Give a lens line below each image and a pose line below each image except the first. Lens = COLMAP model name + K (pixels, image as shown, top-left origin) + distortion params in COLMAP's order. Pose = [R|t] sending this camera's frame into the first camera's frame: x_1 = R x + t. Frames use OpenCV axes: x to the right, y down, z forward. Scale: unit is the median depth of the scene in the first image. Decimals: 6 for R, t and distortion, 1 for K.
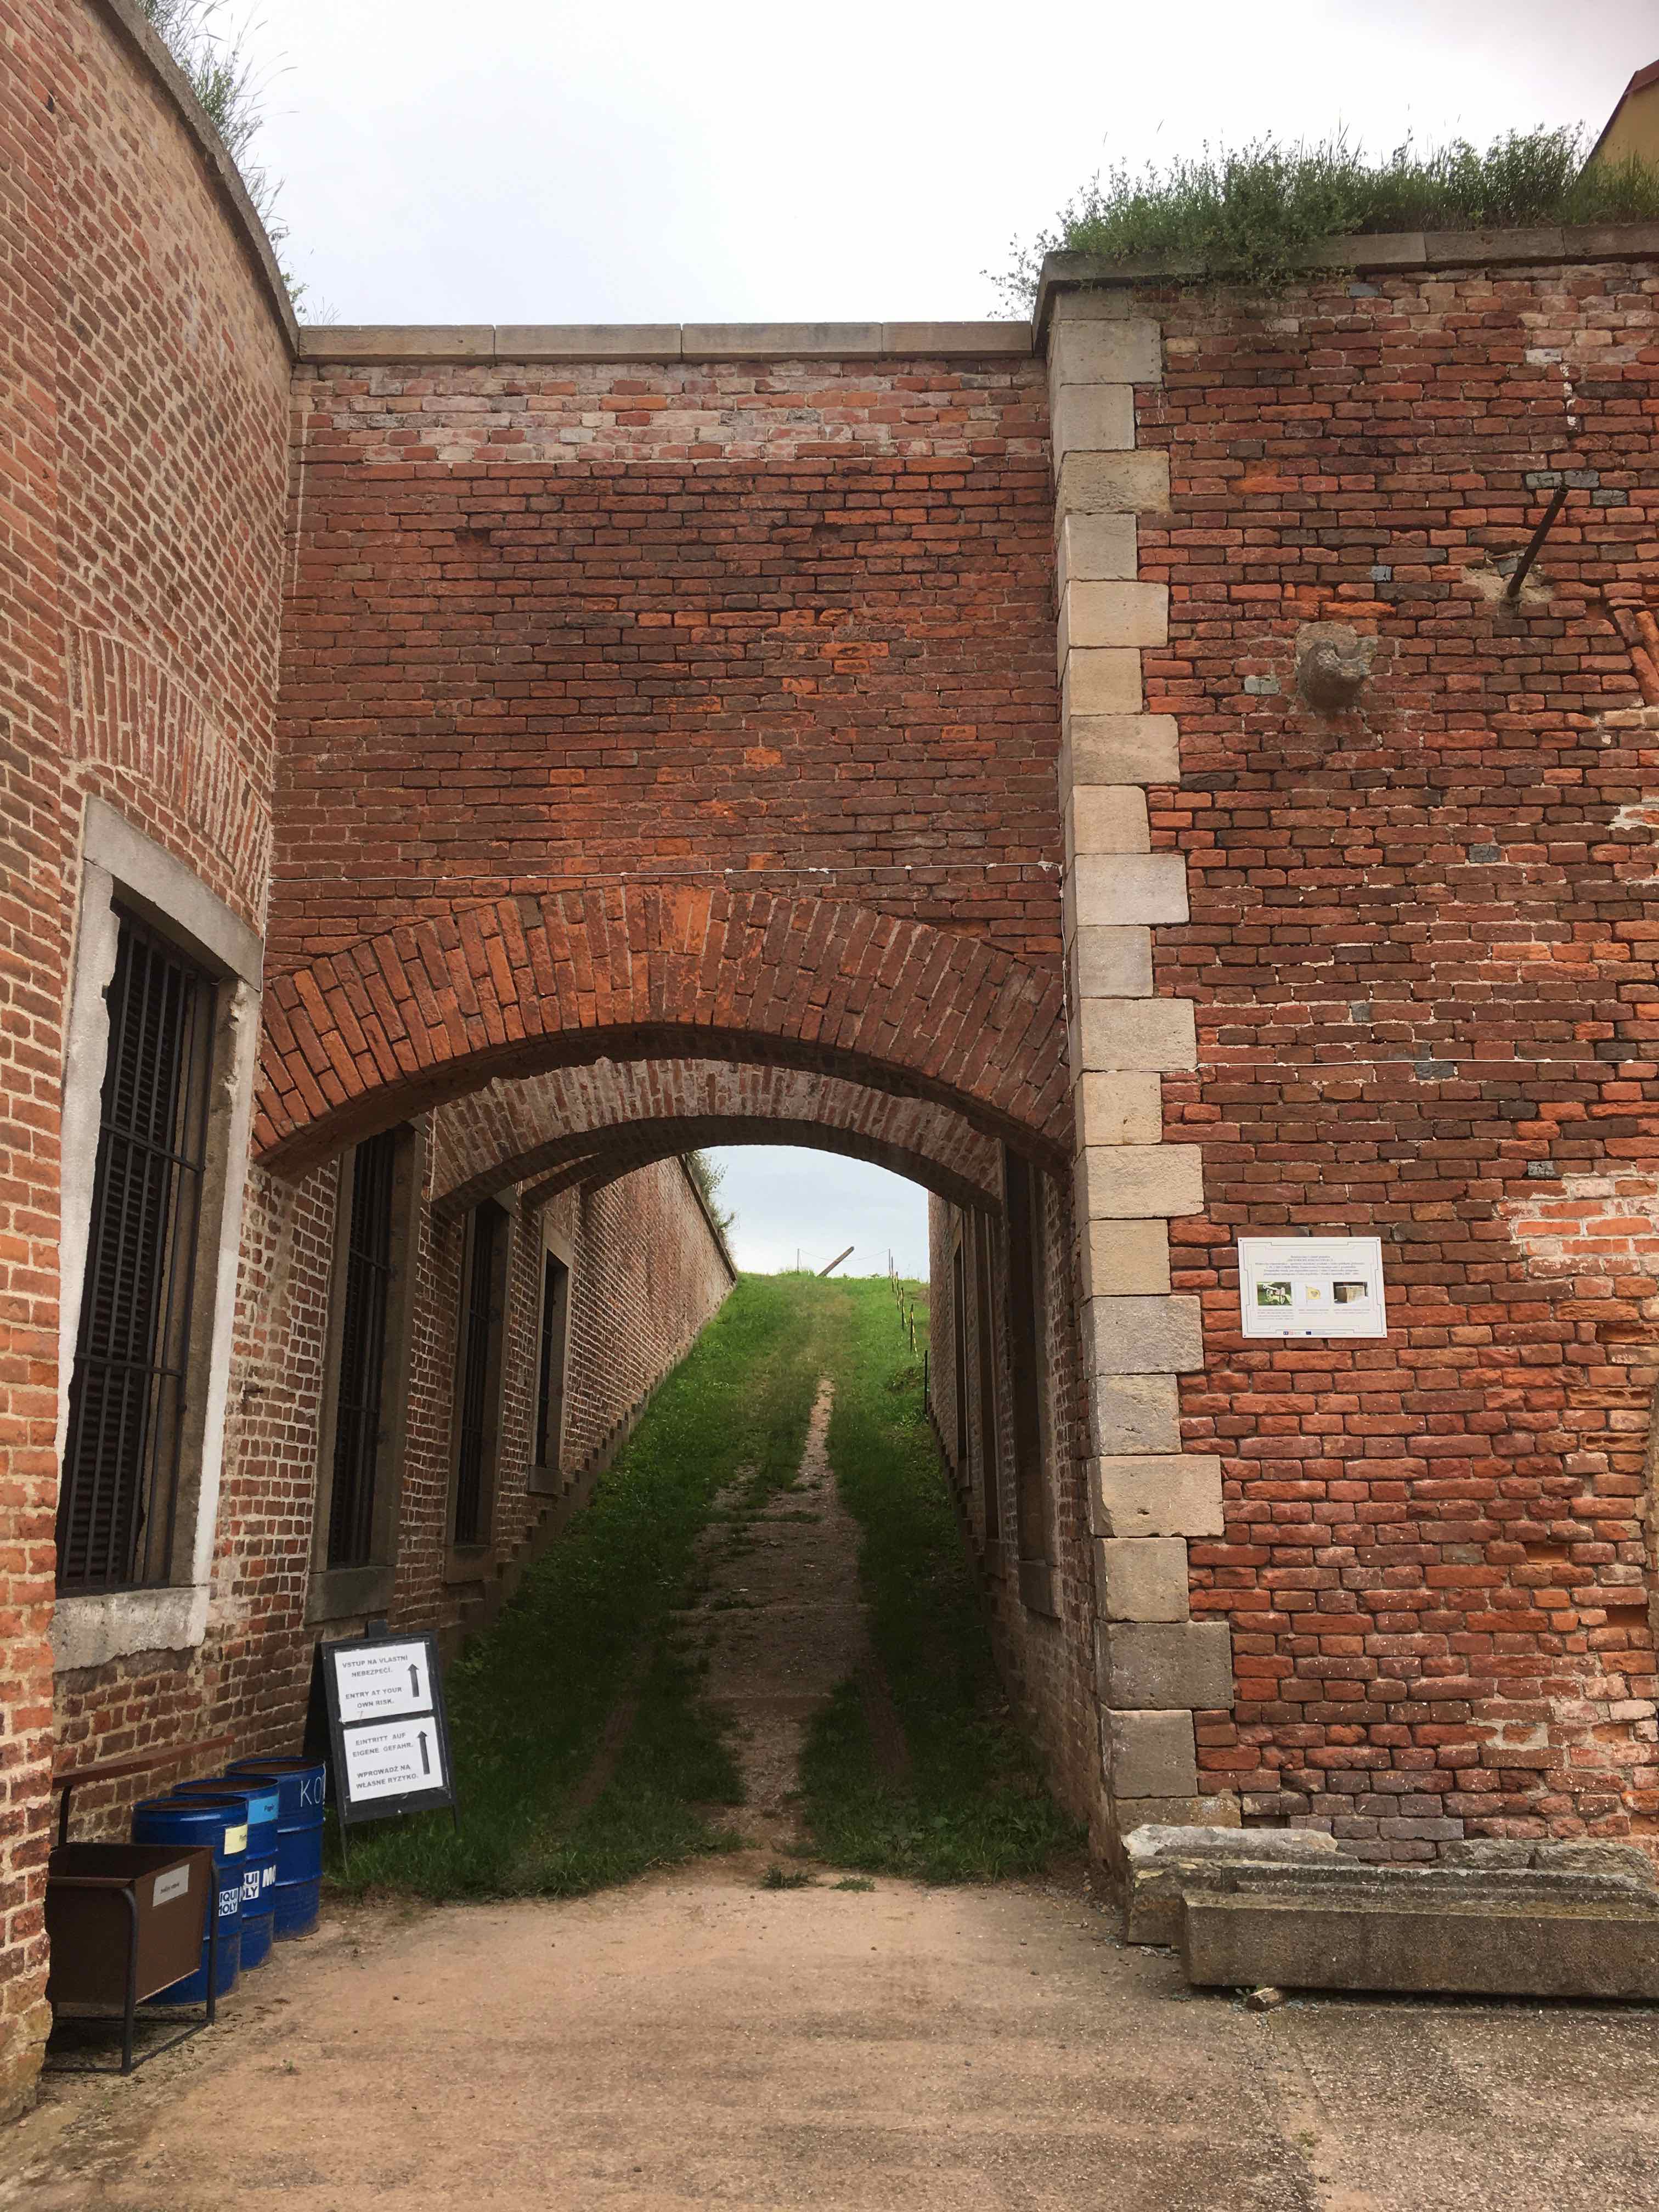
lens RADIAL K [[1876.0, 0, 829.5], [0, 1876.0, 1106.0], [0, 0, 1]] dist [0.073530, -0.018168]
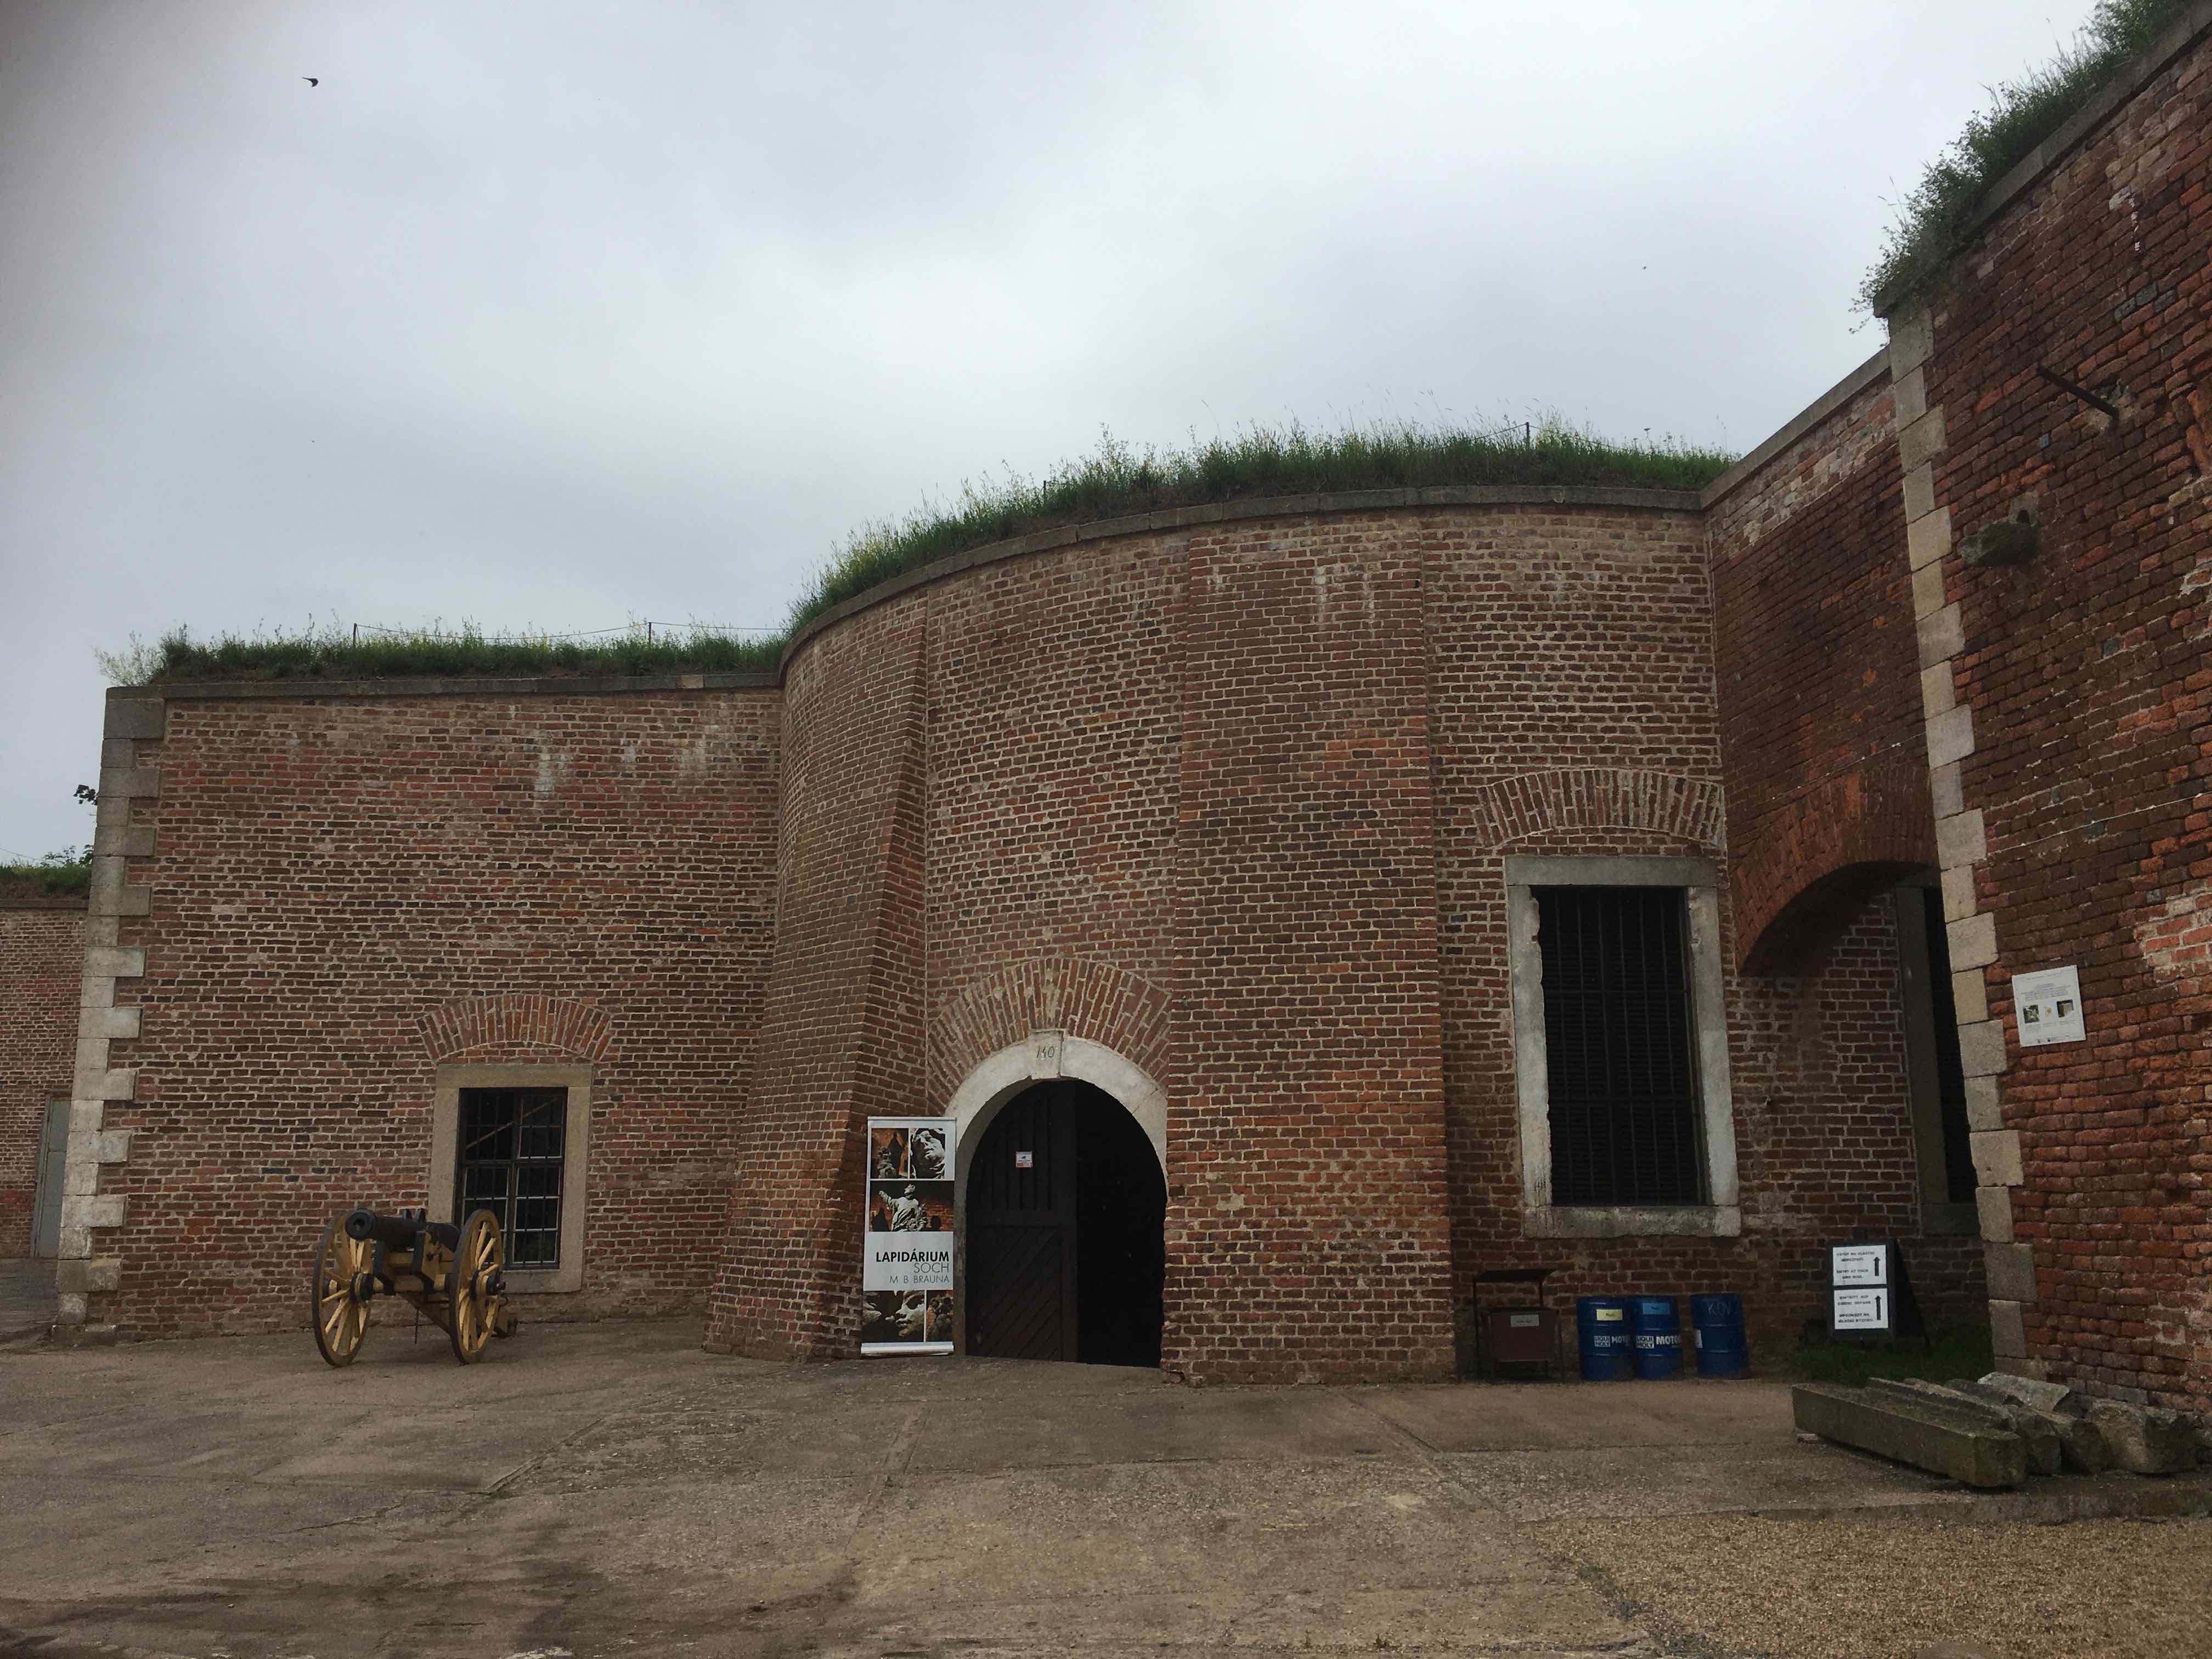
lens RADIAL K [[1876.0, 0, 1106.0], [0, 1876.0, 829.5], [0, 0, 1]] dist [0.073530, -0.018168]
pose [[0.157444, -0.180952, -0.970808, 1.515425], [0.230687, 0.962609, -0.142011, 0.010542], [0.960206, -0.201594, 0.193301, 0.094782]]
